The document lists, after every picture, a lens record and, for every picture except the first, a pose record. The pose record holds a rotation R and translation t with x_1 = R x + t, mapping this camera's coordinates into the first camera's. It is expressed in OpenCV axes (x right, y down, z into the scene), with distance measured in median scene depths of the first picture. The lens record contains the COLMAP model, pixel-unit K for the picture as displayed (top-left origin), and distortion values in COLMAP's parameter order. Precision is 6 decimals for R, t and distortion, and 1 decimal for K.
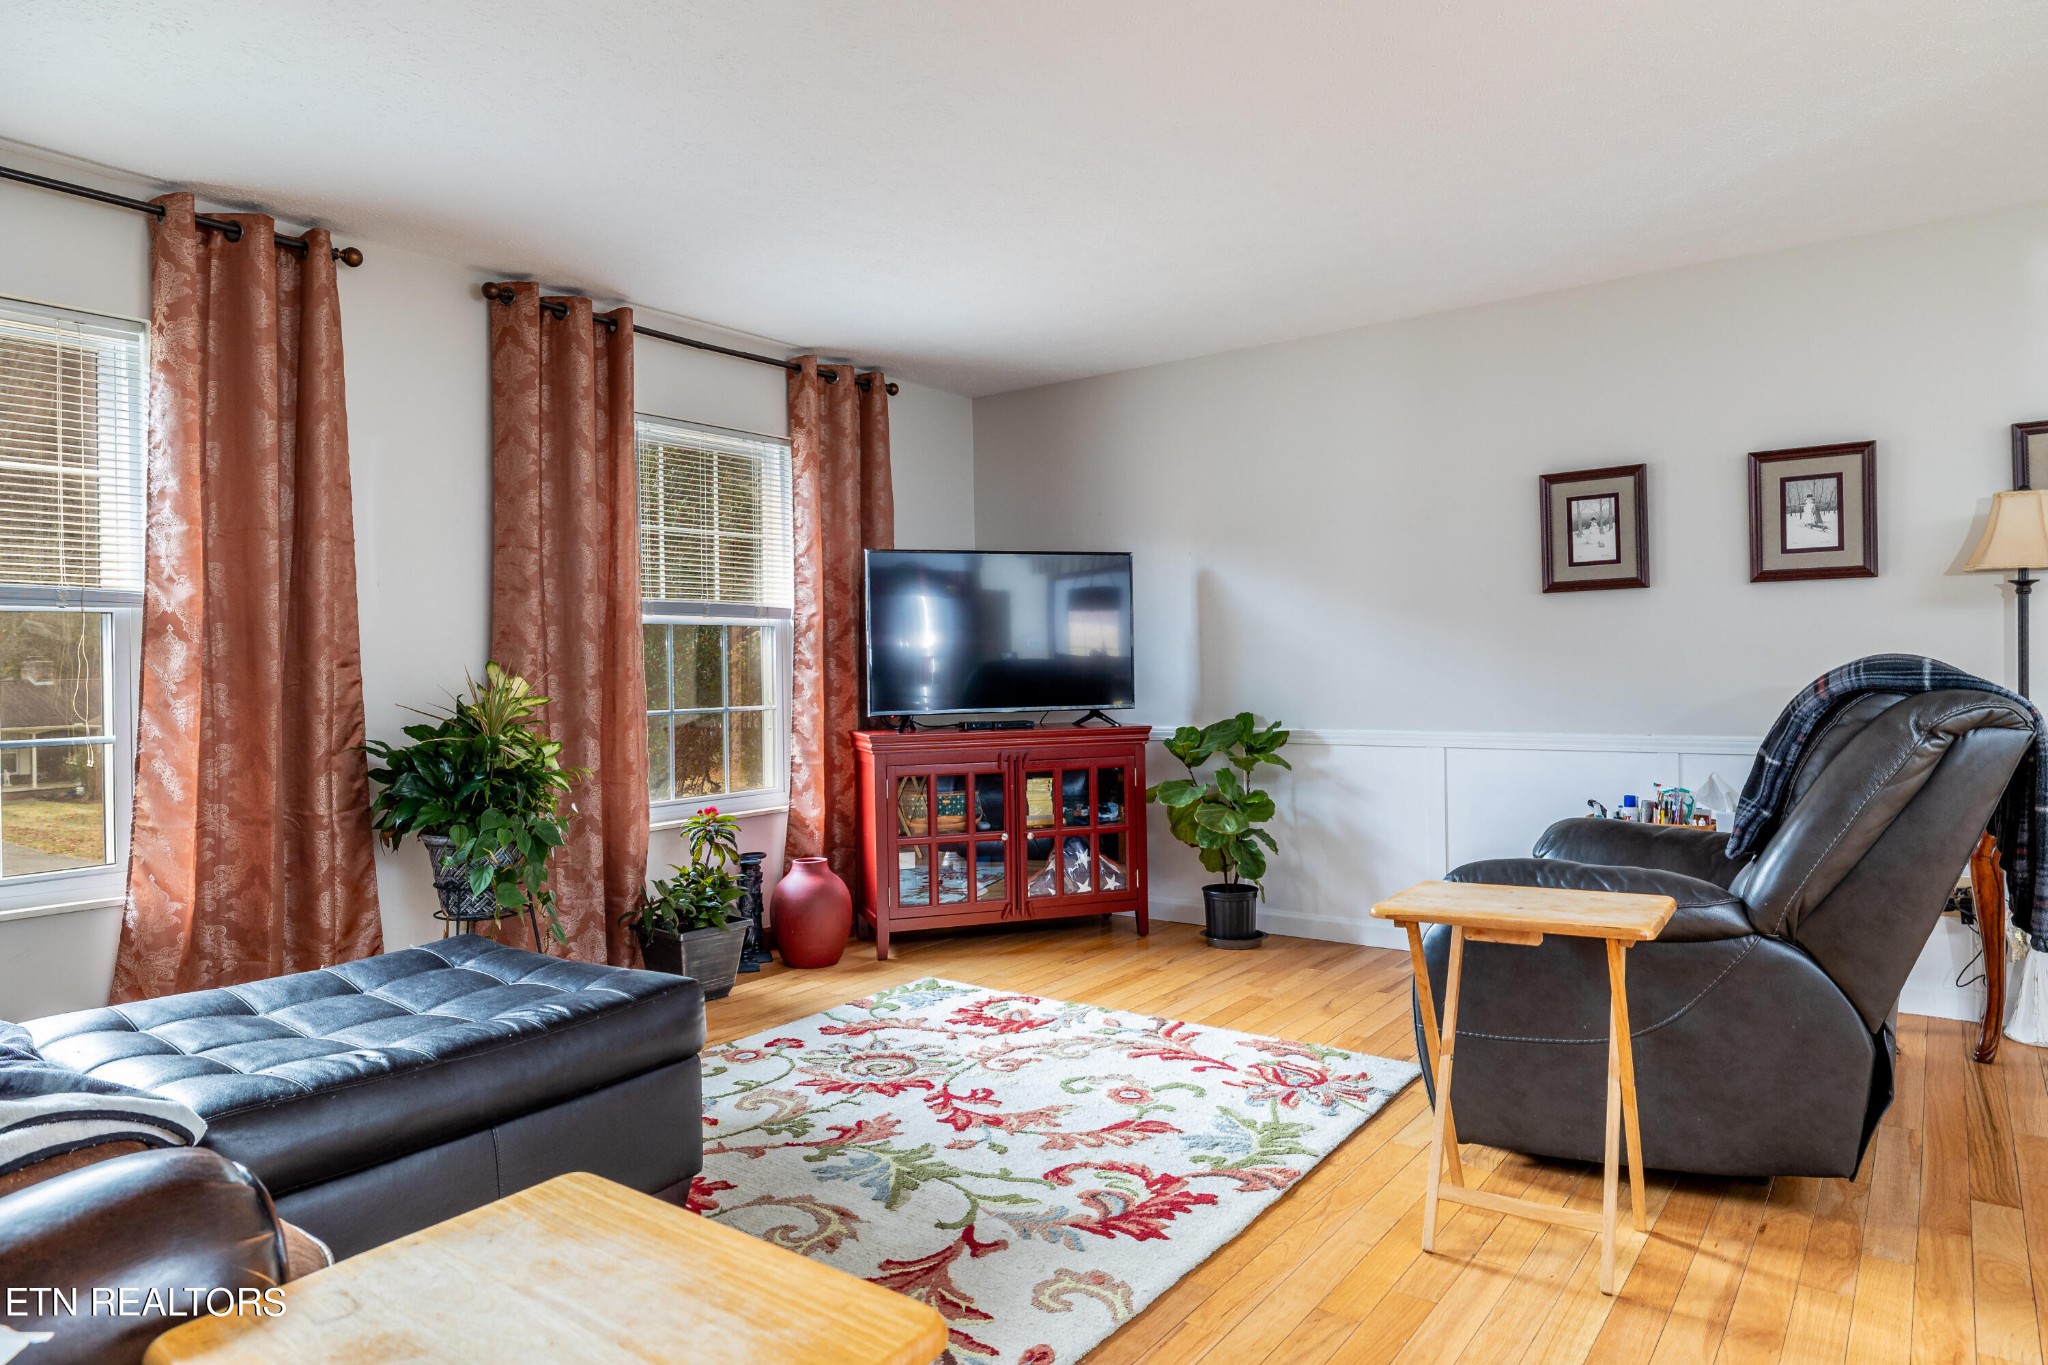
lens RADIAL K [[1212.6, 0, 1092.9], [0, 1212.6, 669.0], [0, 0, 1]] dist [-0.002053, 0.002094]
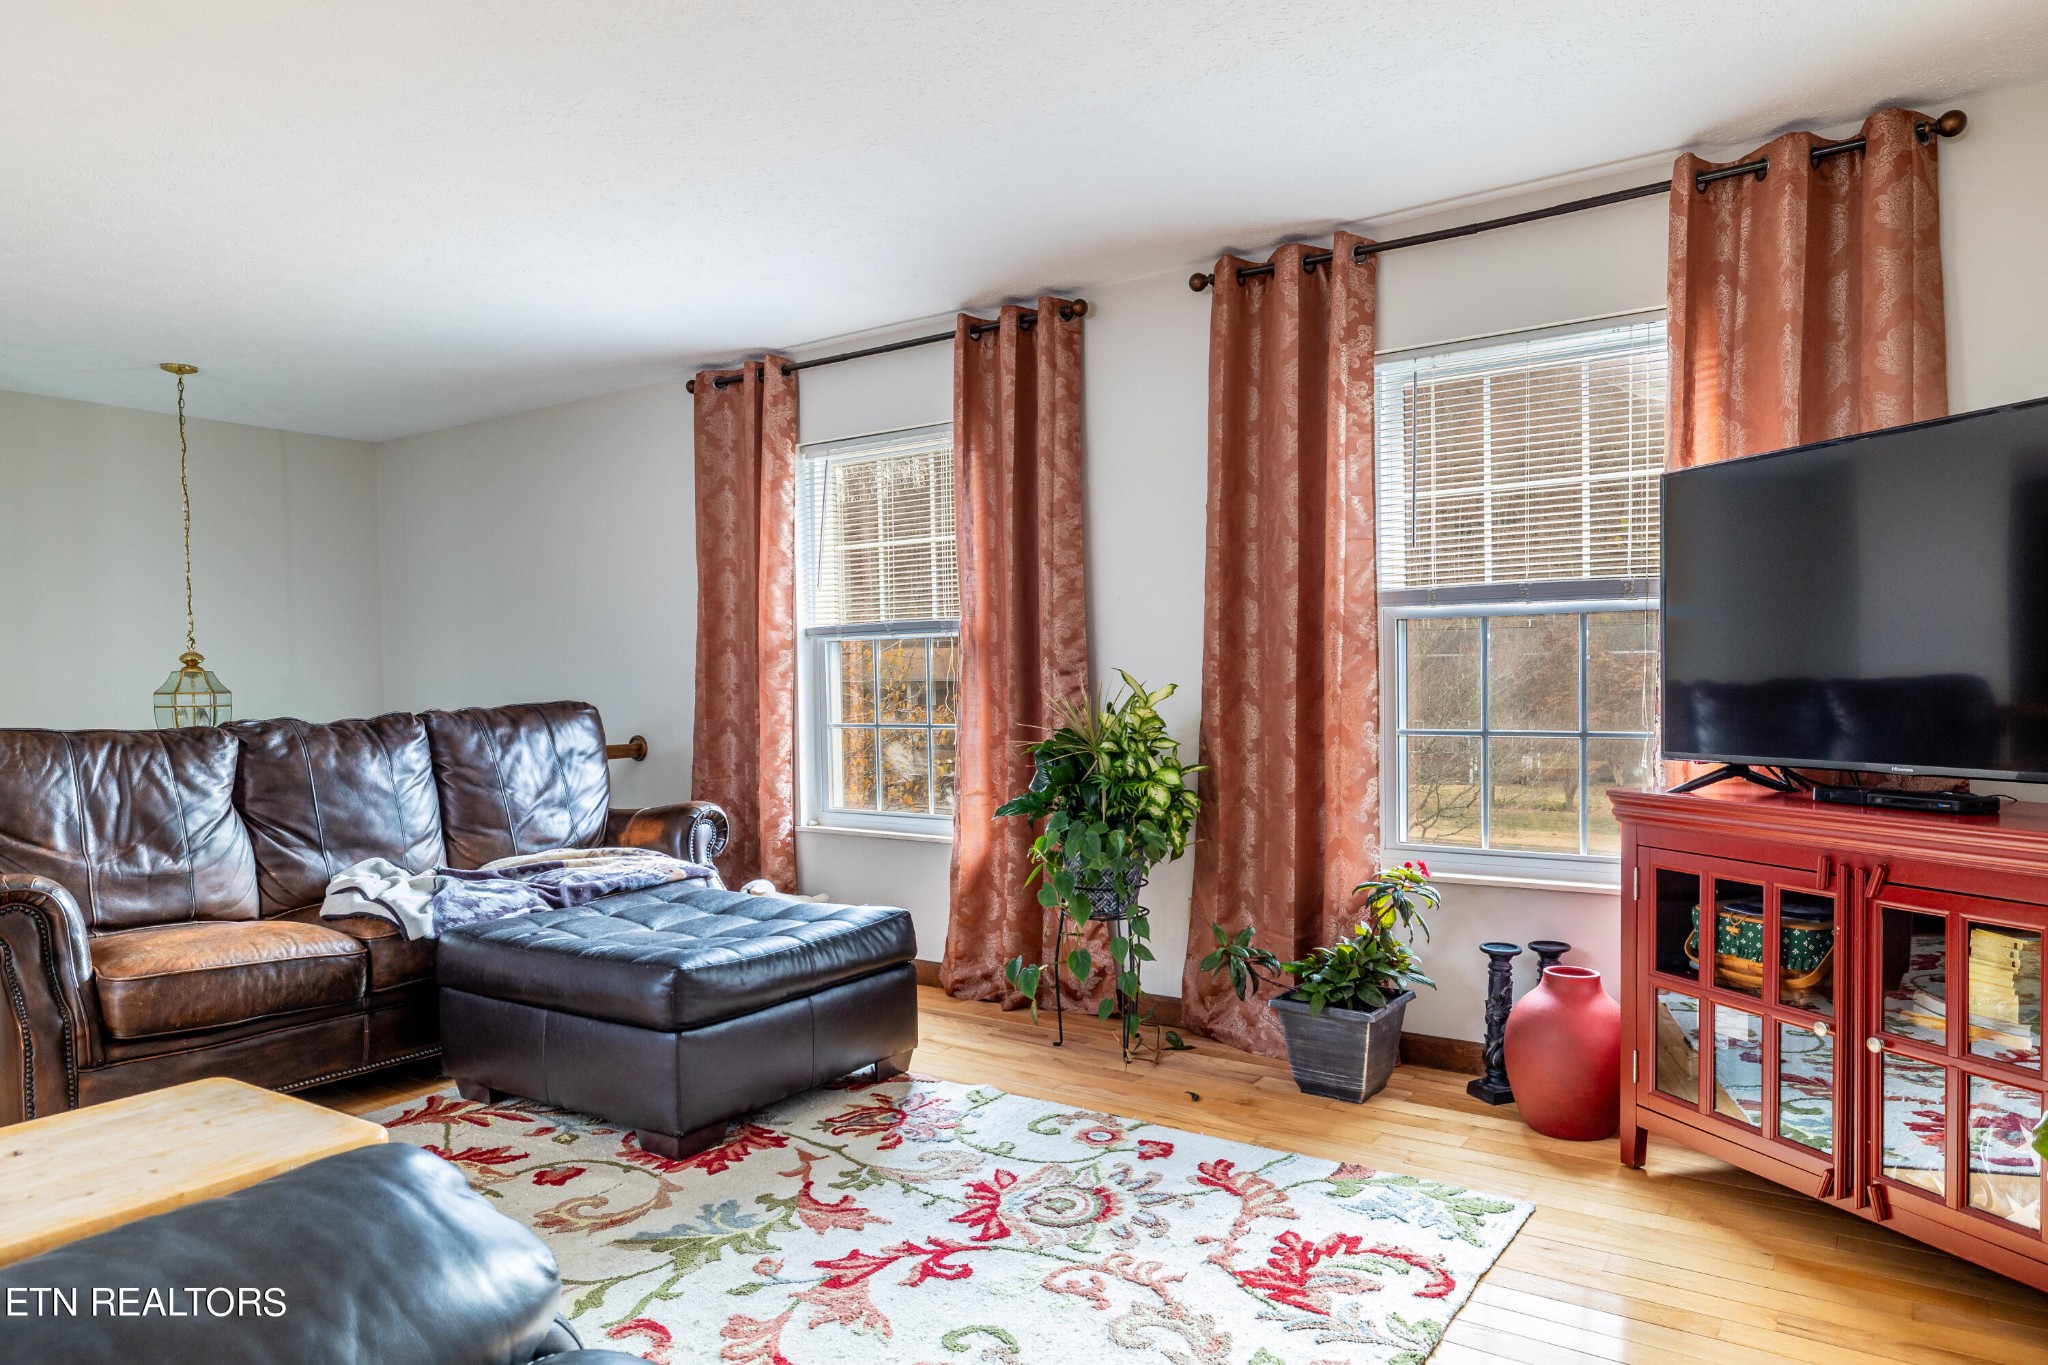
lens RADIAL K [[1293.9, 0, 1024.9], [0, 1293.9, 688.8], [0, 0, 1]] dist [-0.003416, 0.000545]
pose [[-0.013689, 0.008140, -0.999873, 0.791684], [0.007601, 0.999939, 0.008036, 0.002382], [0.999877, -0.007490, -0.013750, 1.259148]]
